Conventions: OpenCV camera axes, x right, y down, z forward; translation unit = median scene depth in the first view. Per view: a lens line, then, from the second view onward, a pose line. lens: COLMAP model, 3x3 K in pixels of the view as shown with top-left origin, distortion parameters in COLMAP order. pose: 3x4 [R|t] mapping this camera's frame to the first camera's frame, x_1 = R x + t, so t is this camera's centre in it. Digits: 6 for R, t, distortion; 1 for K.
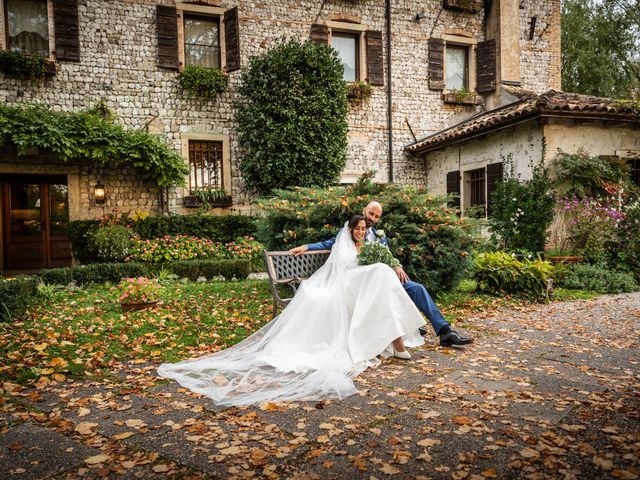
lens RADIAL K [[468.3, 0, 316.2], [0, 468.3, 242.9], [0, 0, 1]] dist [0.007086, -0.002142]
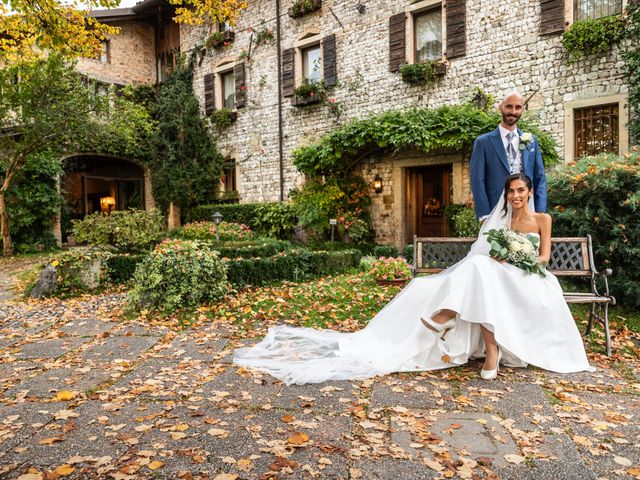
lens RADIAL K [[468.3, 0, 316.2], [0, 468.3, 242.9], [0, 0, 1]] dist [0.007086, -0.002142]
pose [[0.569172, 0.044739, -0.821000, 0.196096], [-0.012567, 0.998875, 0.045719, -0.003822], [0.822122, -0.015704, 0.569094, 0.104358]]
